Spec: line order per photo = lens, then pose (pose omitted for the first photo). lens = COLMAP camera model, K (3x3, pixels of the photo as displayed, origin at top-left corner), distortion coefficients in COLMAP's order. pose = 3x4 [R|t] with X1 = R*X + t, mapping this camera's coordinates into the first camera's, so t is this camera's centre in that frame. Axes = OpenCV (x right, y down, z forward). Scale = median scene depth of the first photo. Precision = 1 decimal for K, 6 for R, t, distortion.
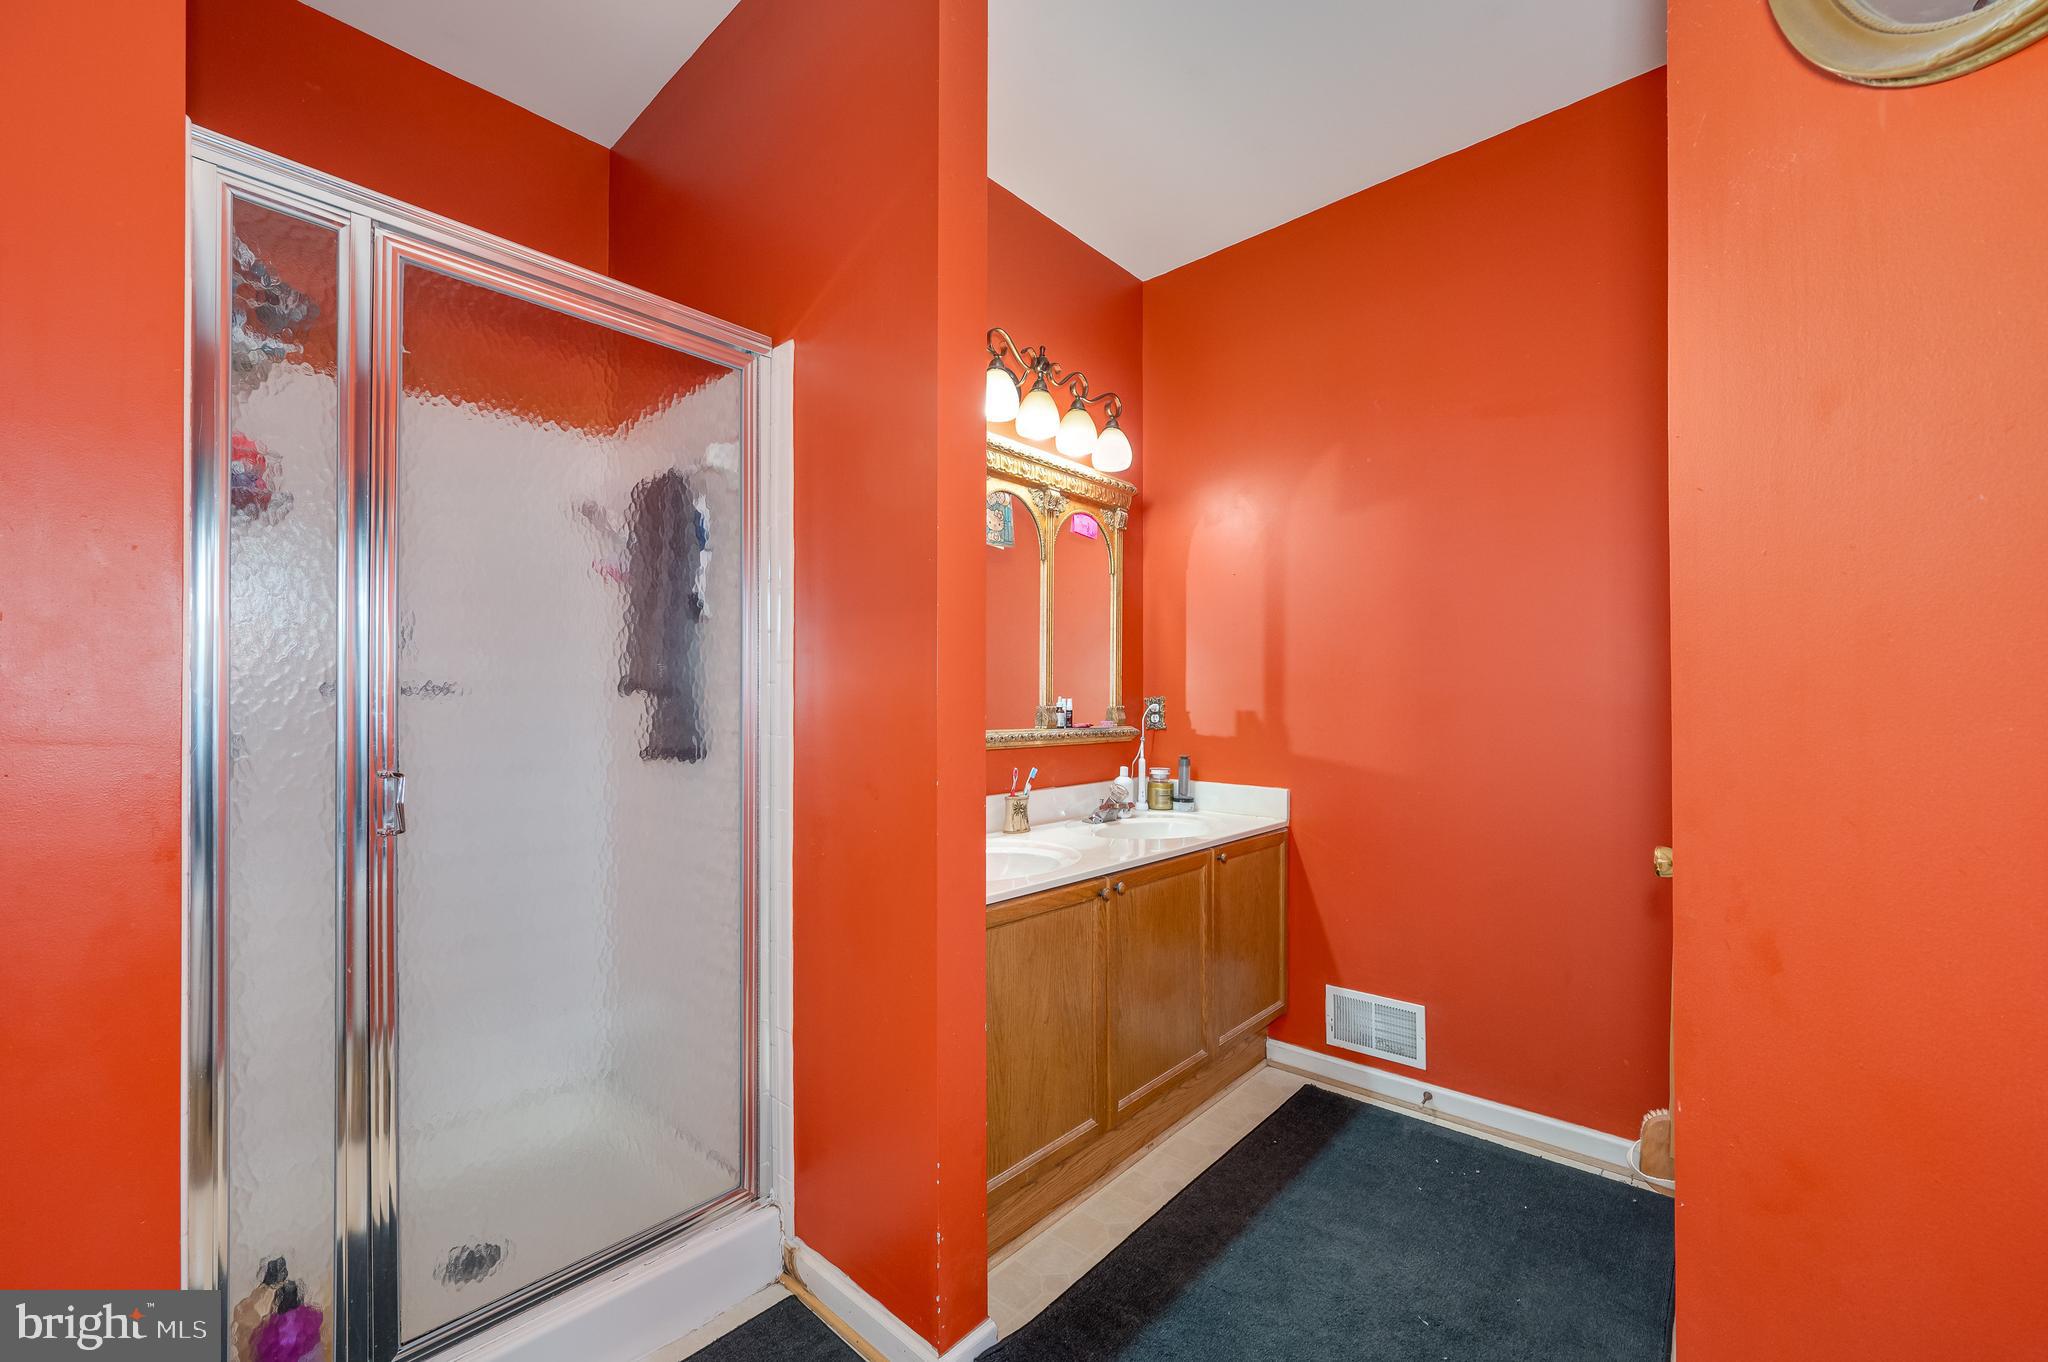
lens RADIAL K [[816.6, 0, 1007.7], [0, 816.6, 704.2], [0, 0, 1]] dist [-0.001587, -0.000094]
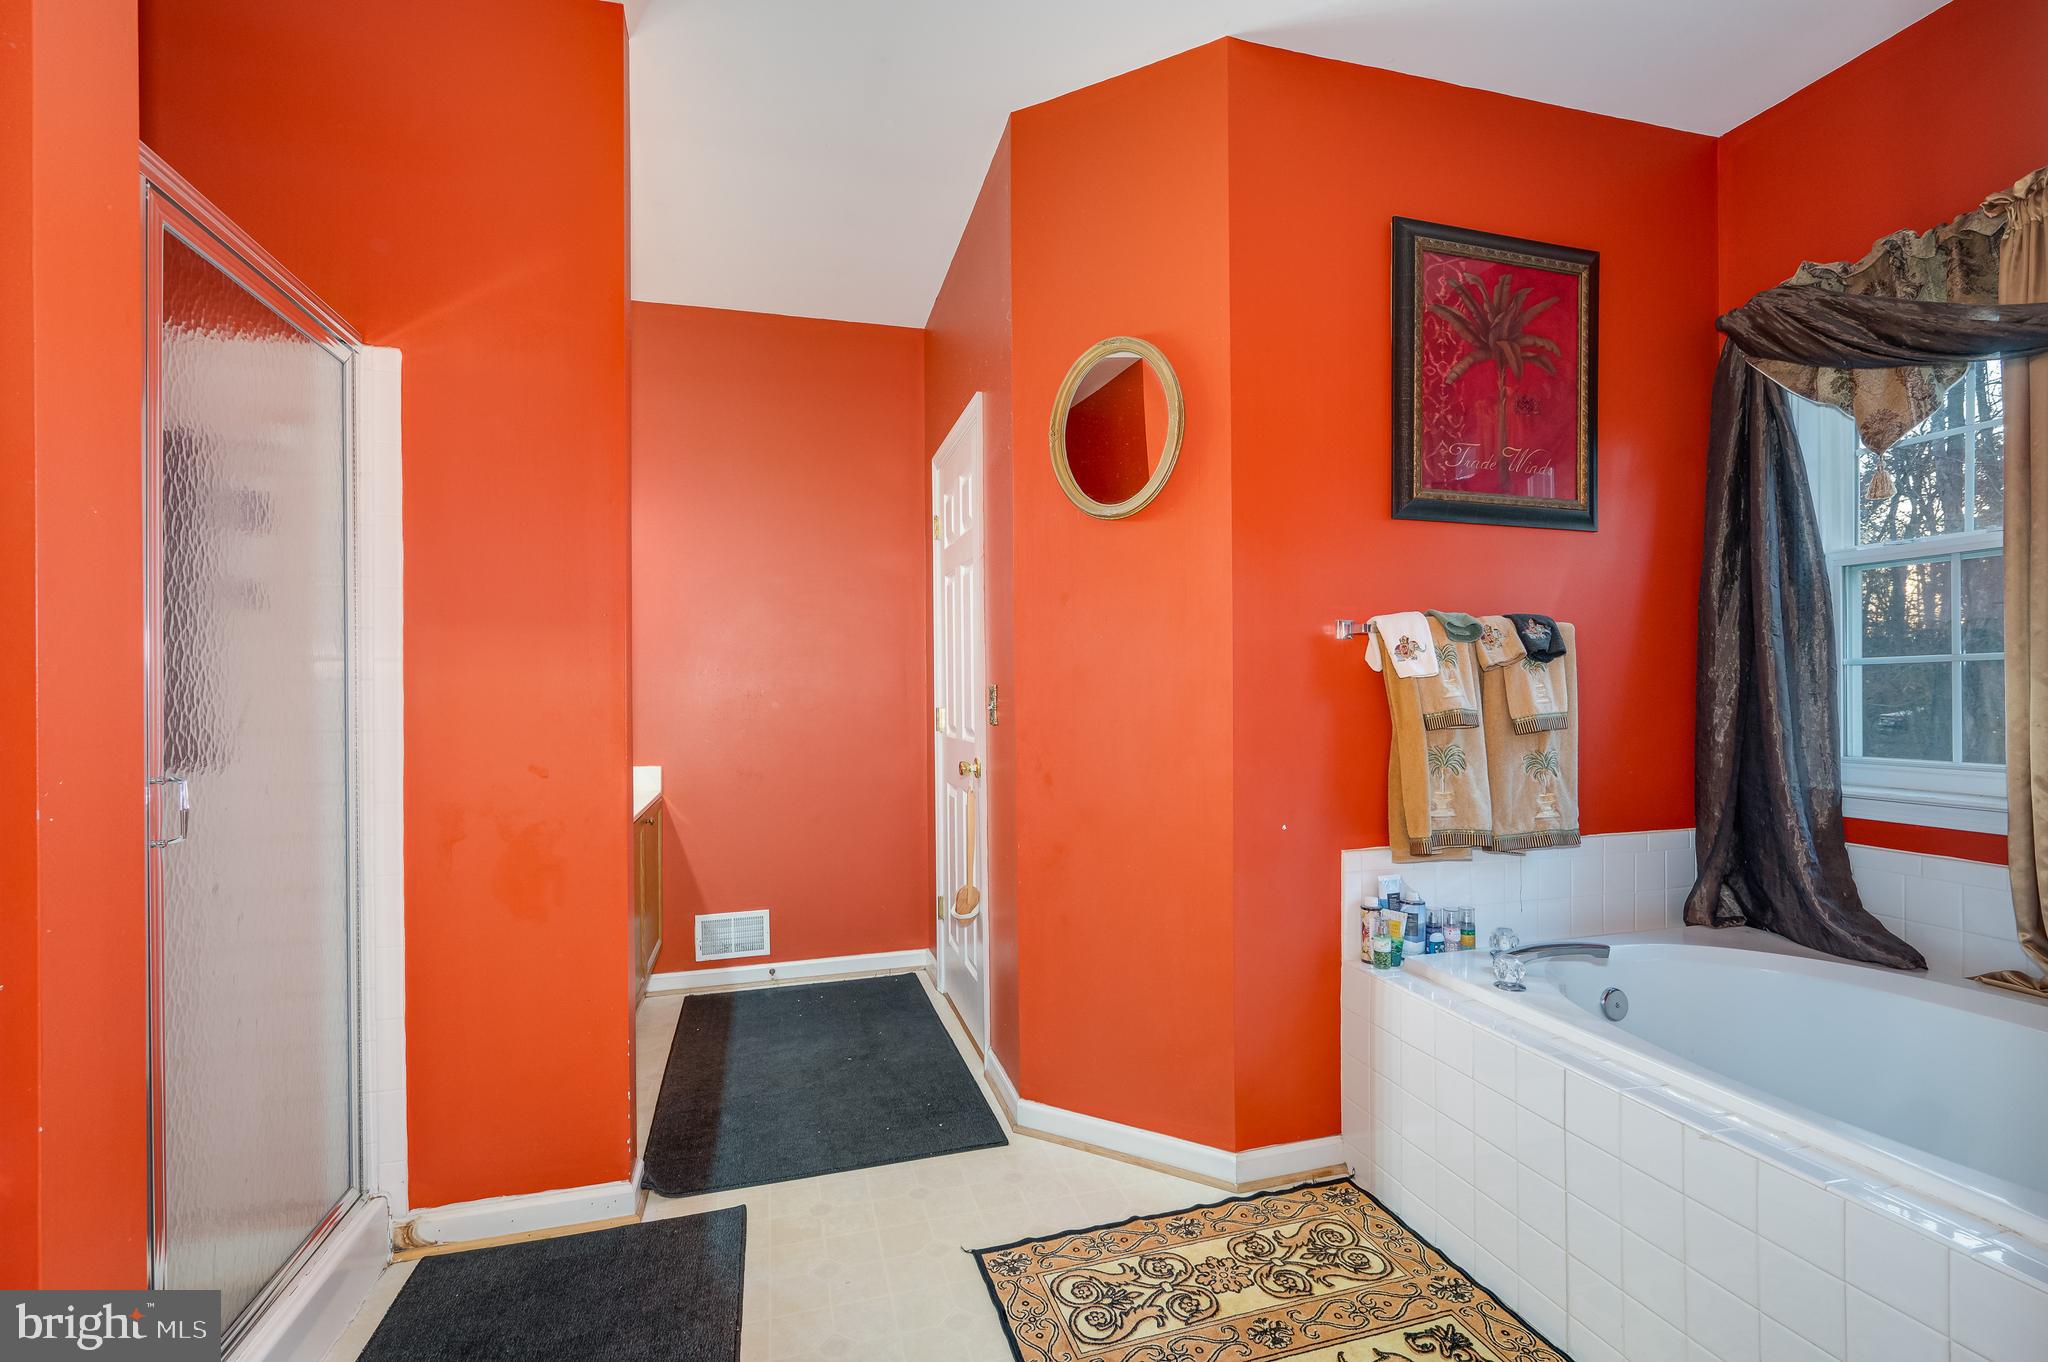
lens RADIAL K [[921.5, 0, 1029.3], [0, 921.5, 693.1], [0, 0, 1]] dist [0.000301, 0.000275]
pose [[0.511283, -0.004130, 0.859402, -0.575299], [0.007268, 0.999973, 0.000482, -0.002987], [-0.859381, 0.006000, 0.511300, -0.190207]]
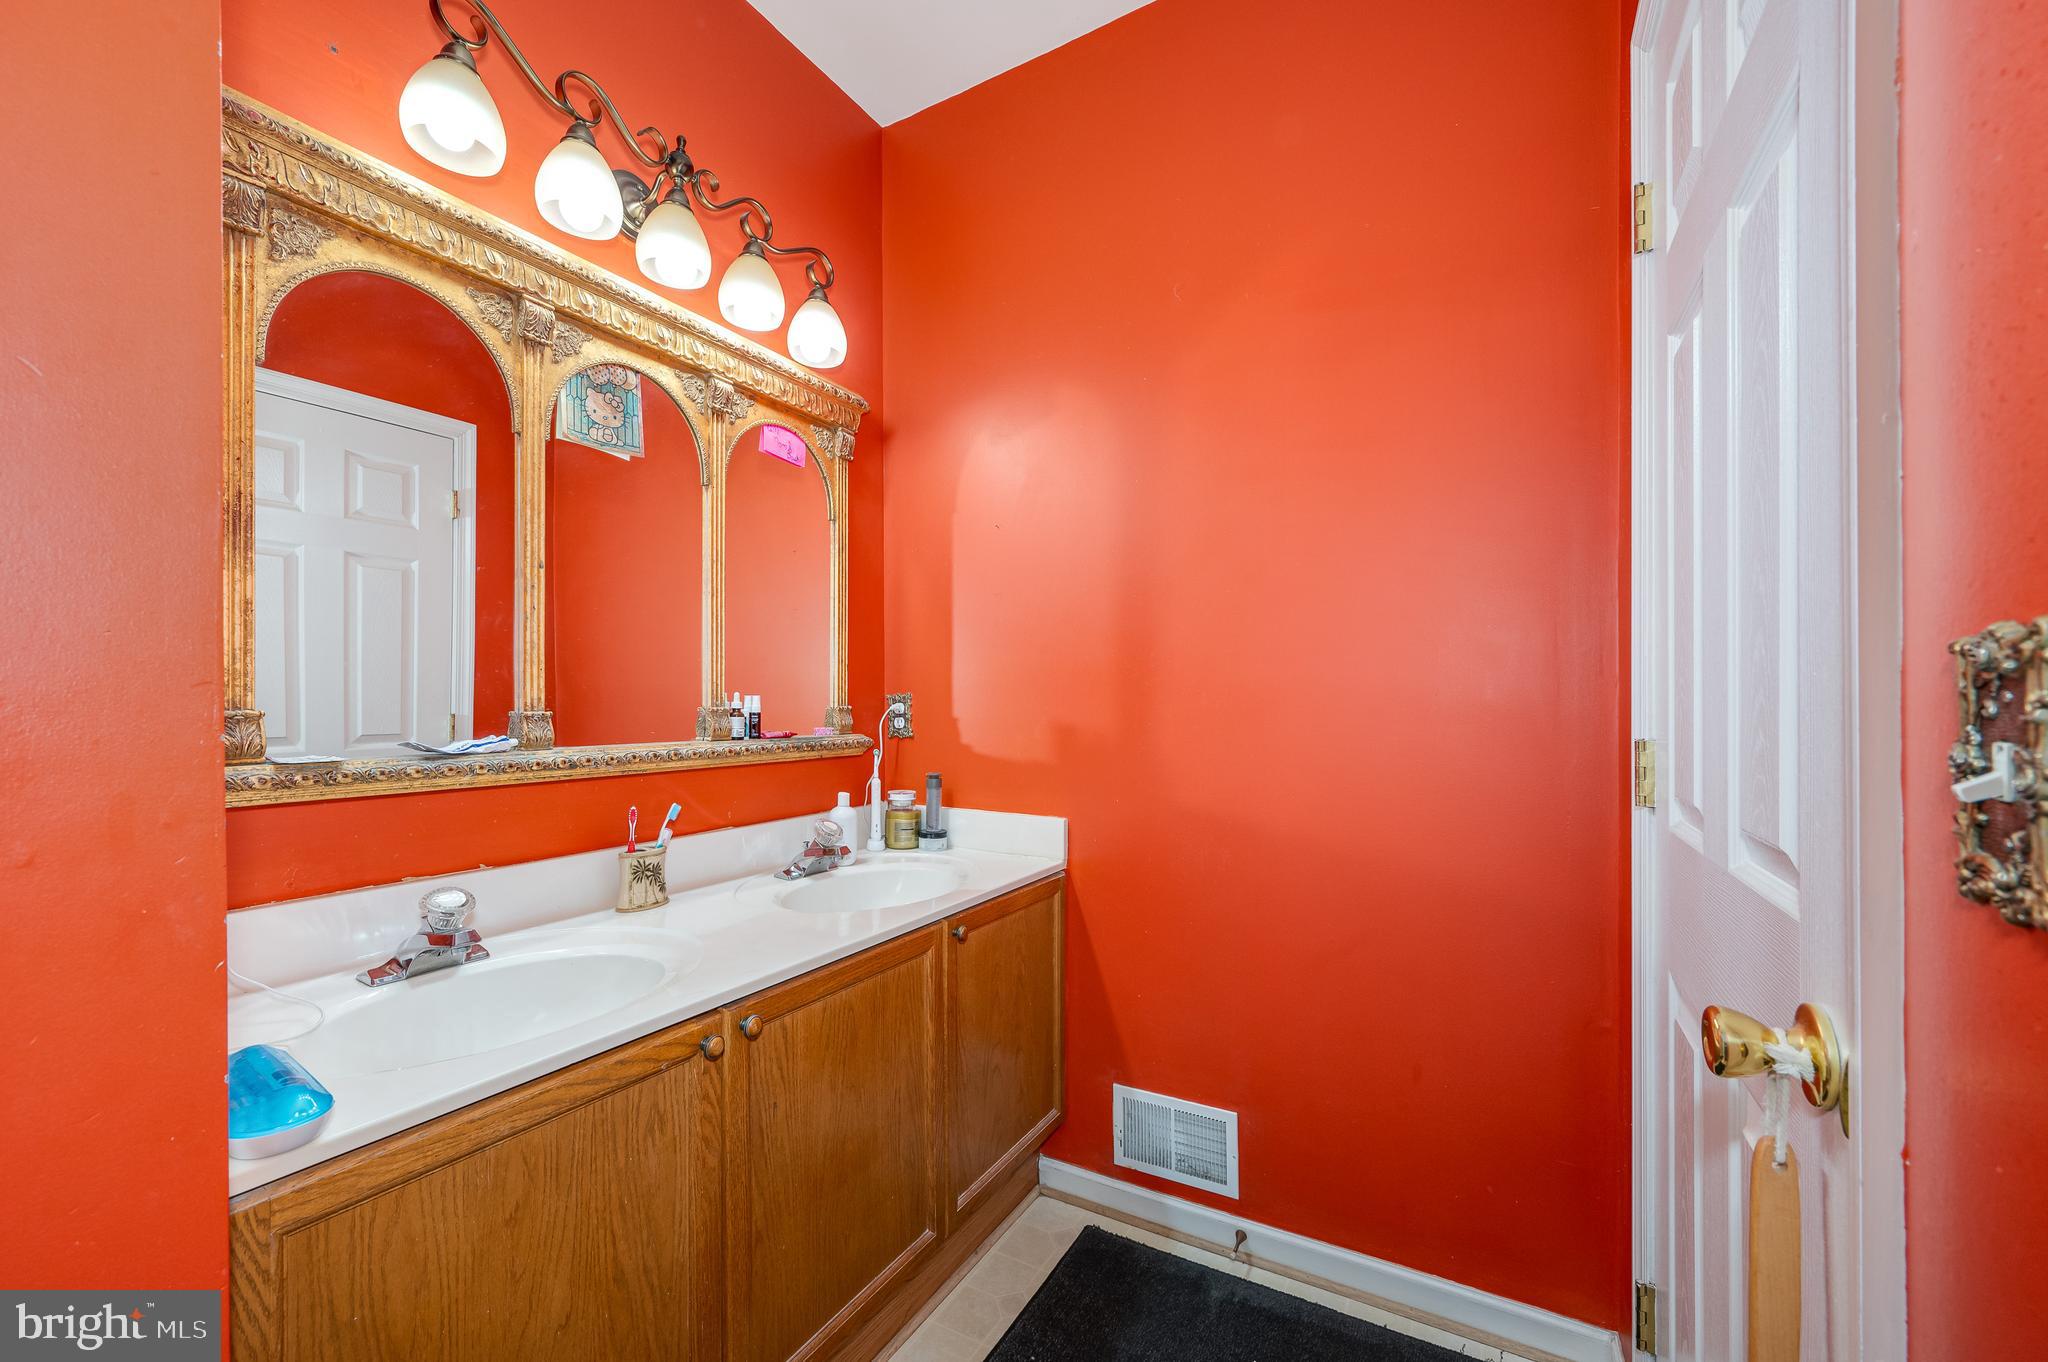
lens RADIAL K [[798.8, 0, 1030.7], [0, 798.8, 711.5], [0, 0, 1]] dist [0.001109, 0.000130]
pose [[0.974233, -0.004967, 0.225487, 0.154076], [0.002671, 0.999941, 0.010487, 0.000036], [-0.225526, -0.009615, 0.974190, 0.313184]]
